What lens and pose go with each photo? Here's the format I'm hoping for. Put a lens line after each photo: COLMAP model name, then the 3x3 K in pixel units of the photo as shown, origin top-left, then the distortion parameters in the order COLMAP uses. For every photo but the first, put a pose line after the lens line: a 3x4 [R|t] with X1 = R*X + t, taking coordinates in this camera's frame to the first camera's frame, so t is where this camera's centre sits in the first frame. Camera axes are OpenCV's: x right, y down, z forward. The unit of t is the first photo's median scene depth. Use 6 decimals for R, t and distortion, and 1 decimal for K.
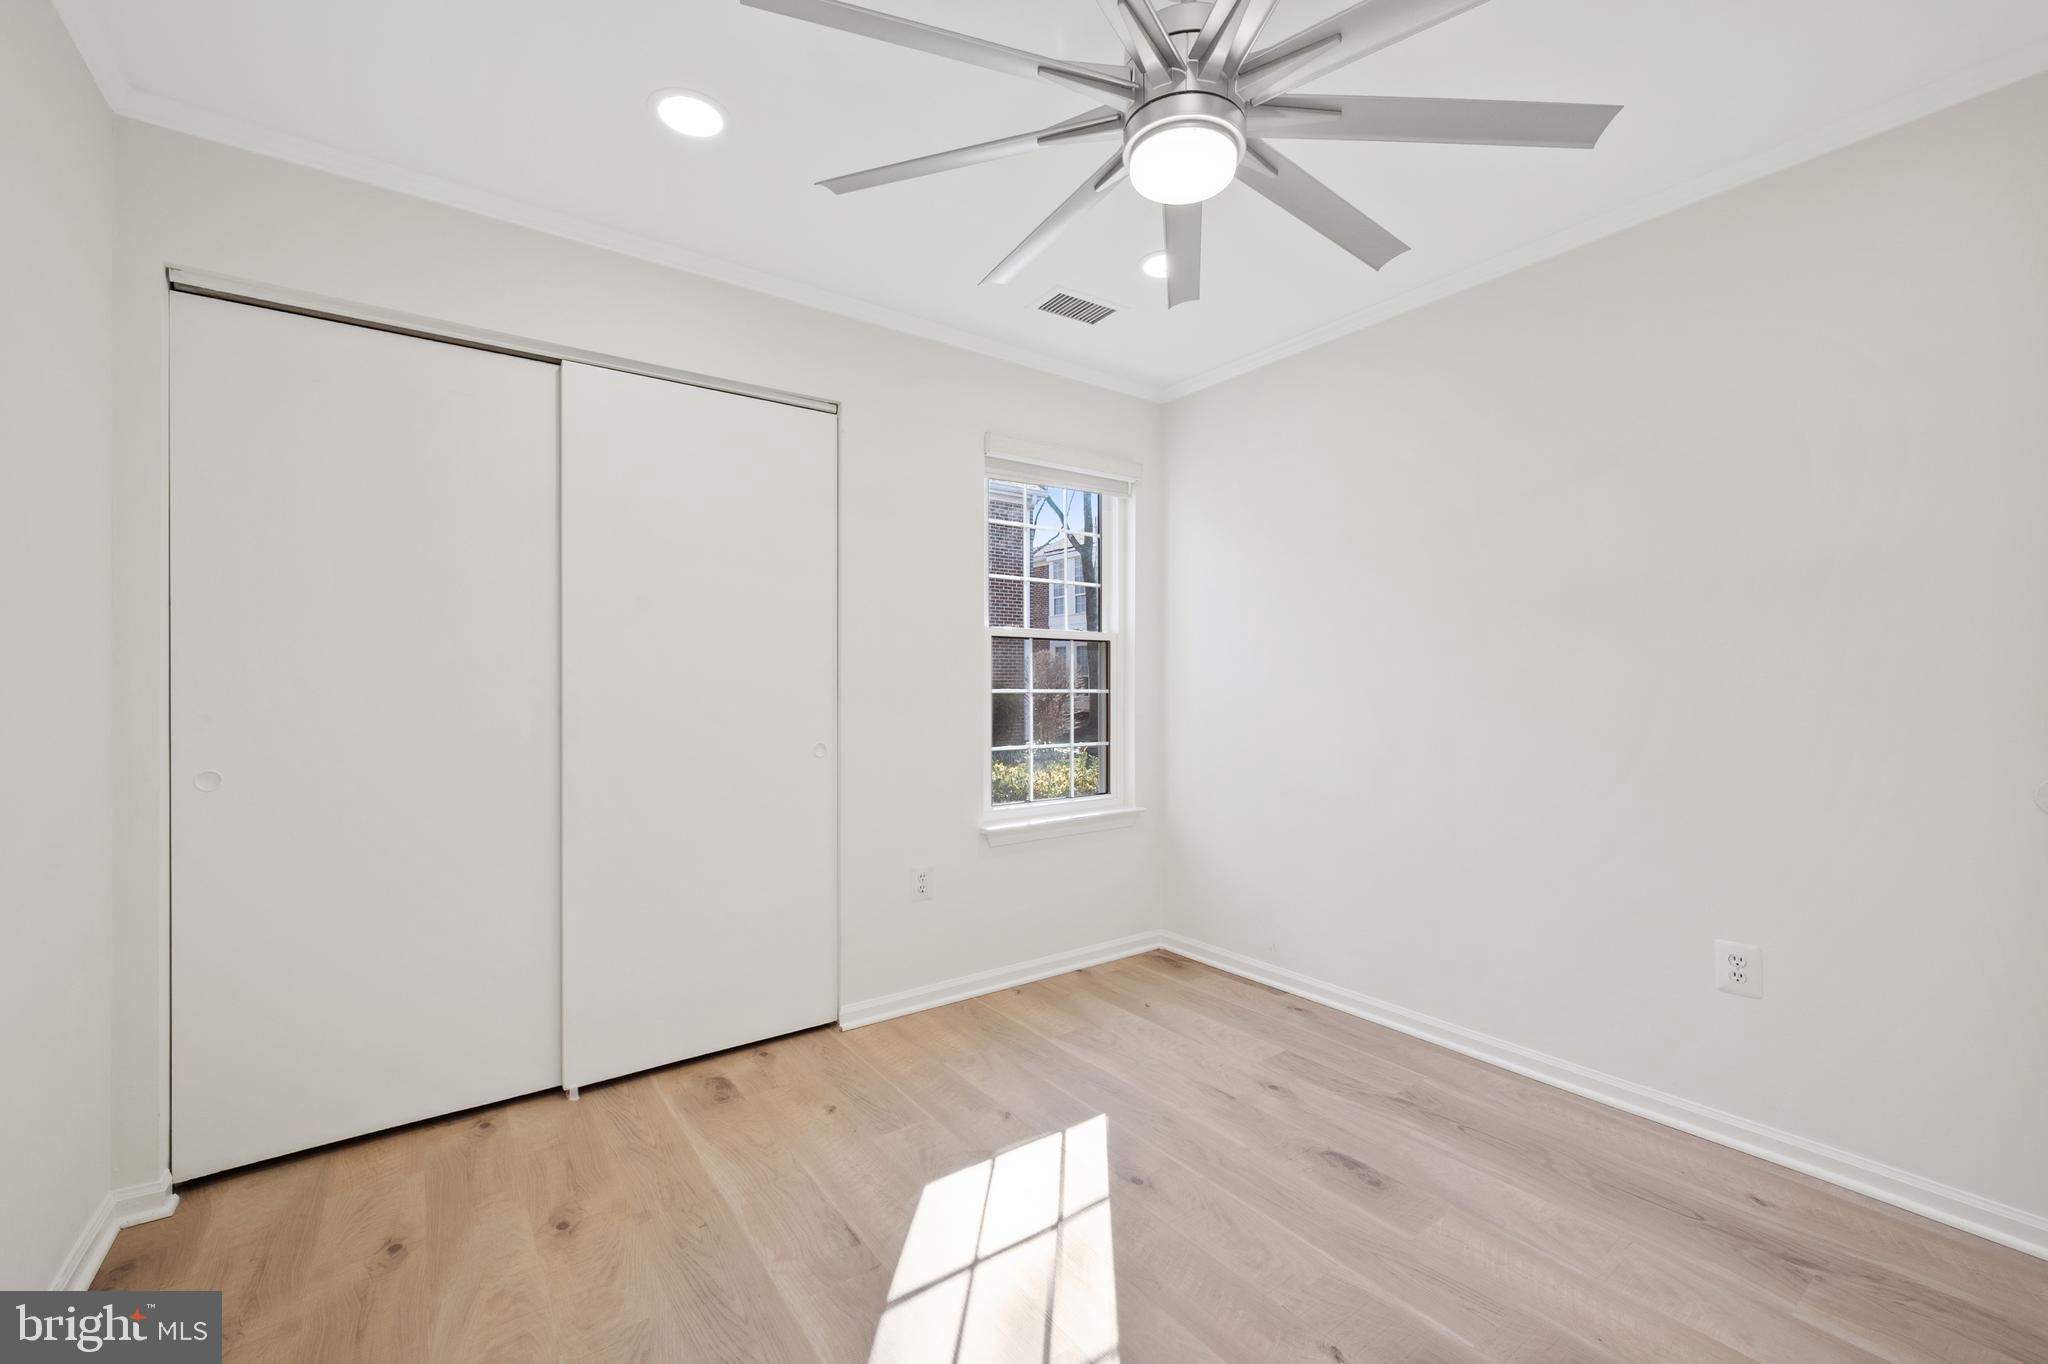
lens RADIAL K [[845.5, 0, 1013.6], [0, 845.5, 674.4], [0, 0, 1]] dist [-0.000239, 0.001295]
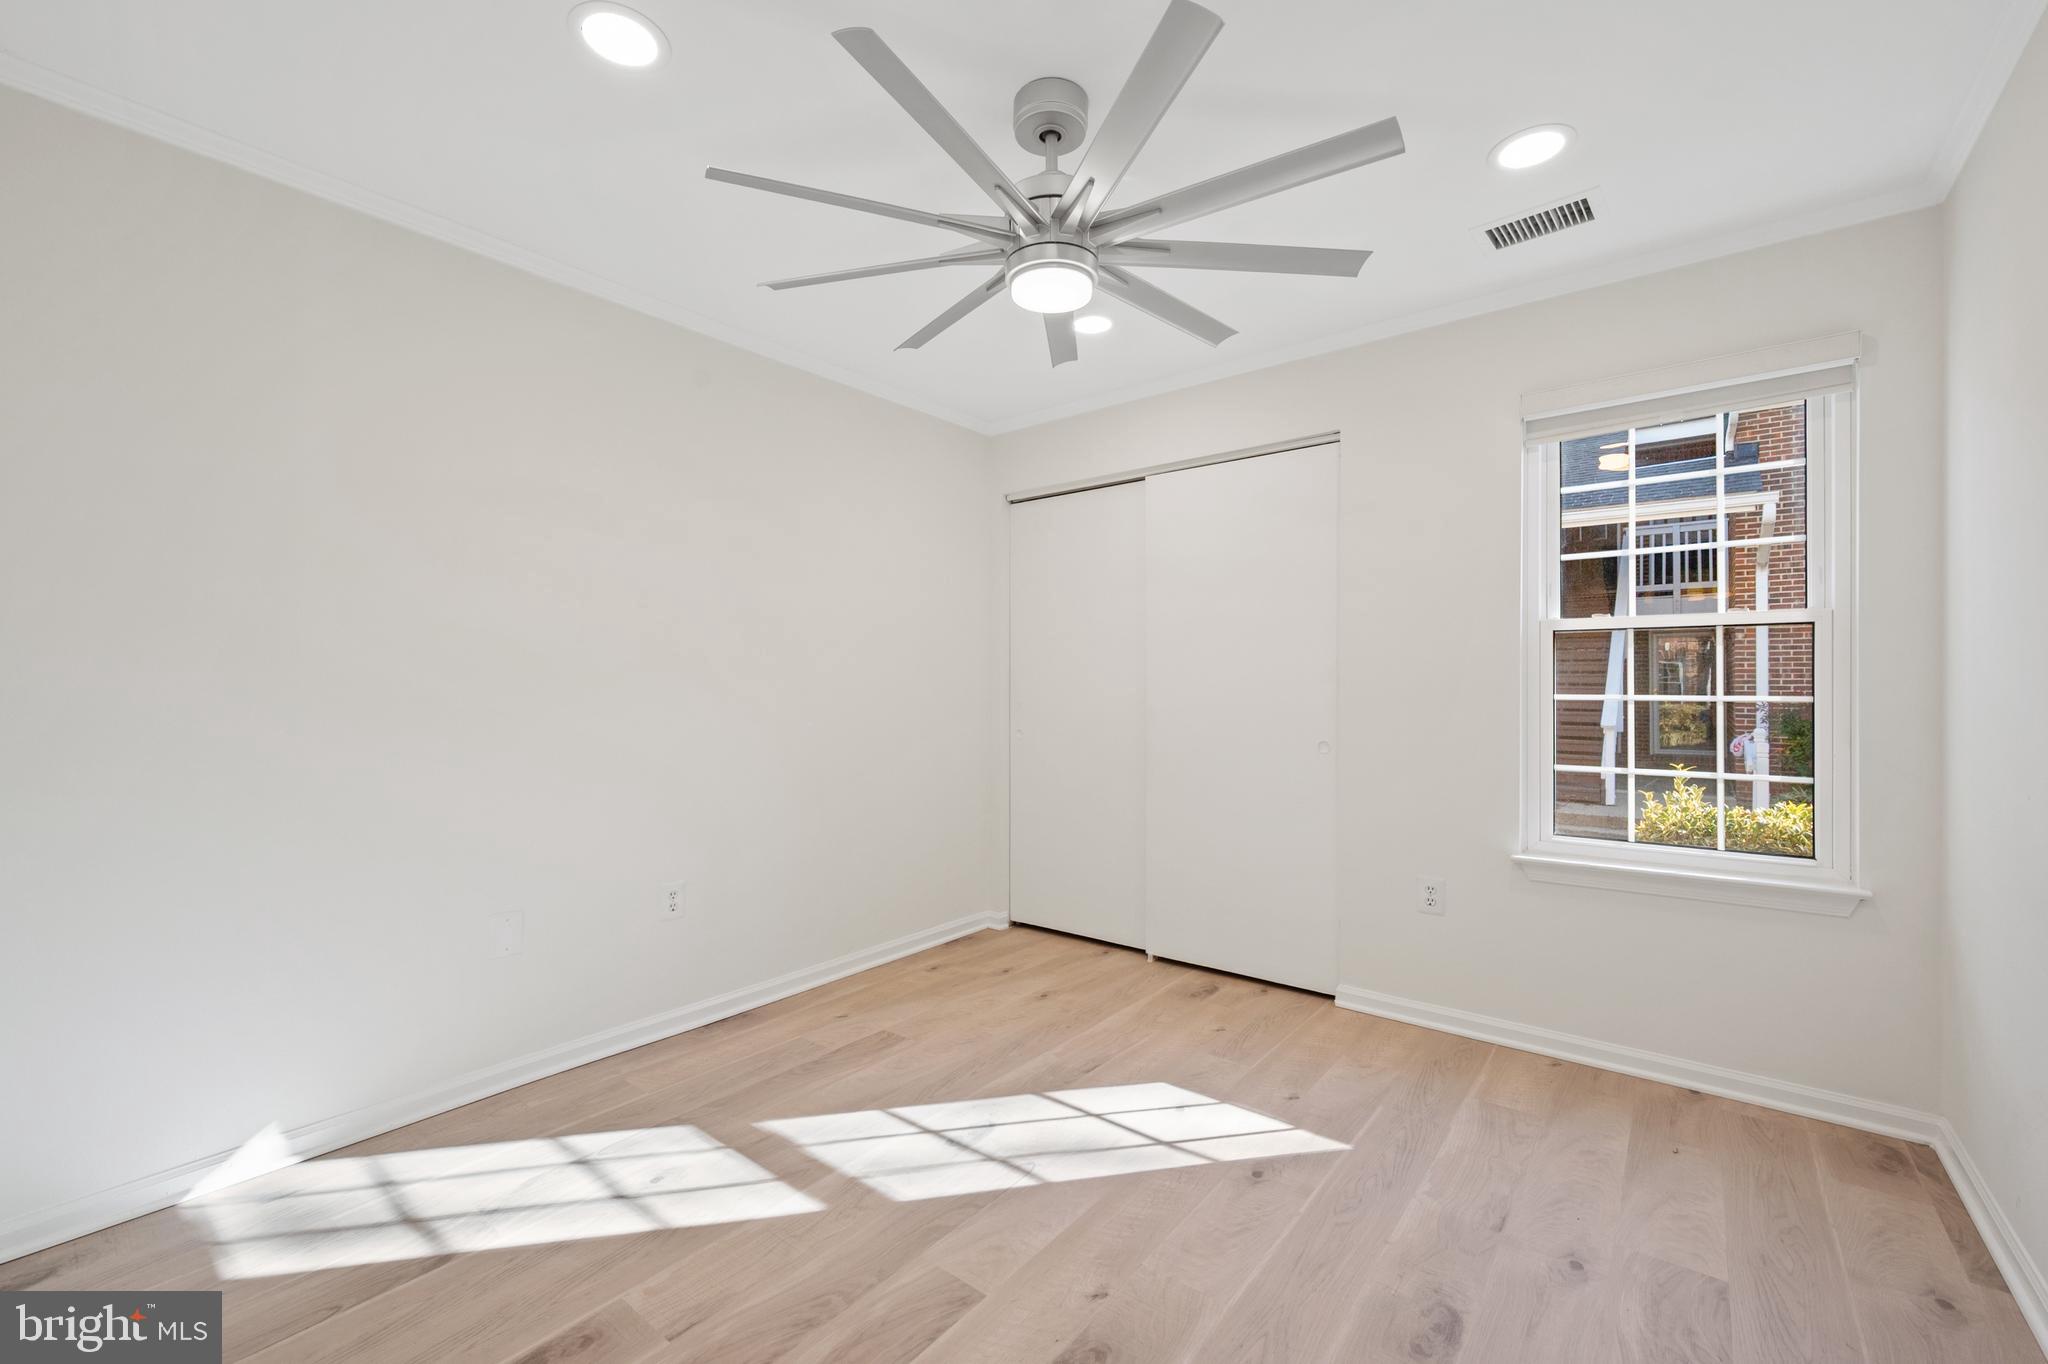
lens RADIAL K [[845.5, 0, 1020.2], [0, 845.5, 671.2], [0, 0, 1]] dist [-0.000239, 0.001295]
pose [[0.260468, -0.016959, -0.965334, 0.839565], [0.008673, 0.999846, -0.015225, 0.003389], [0.965444, -0.004407, 0.260575, 0.361234]]
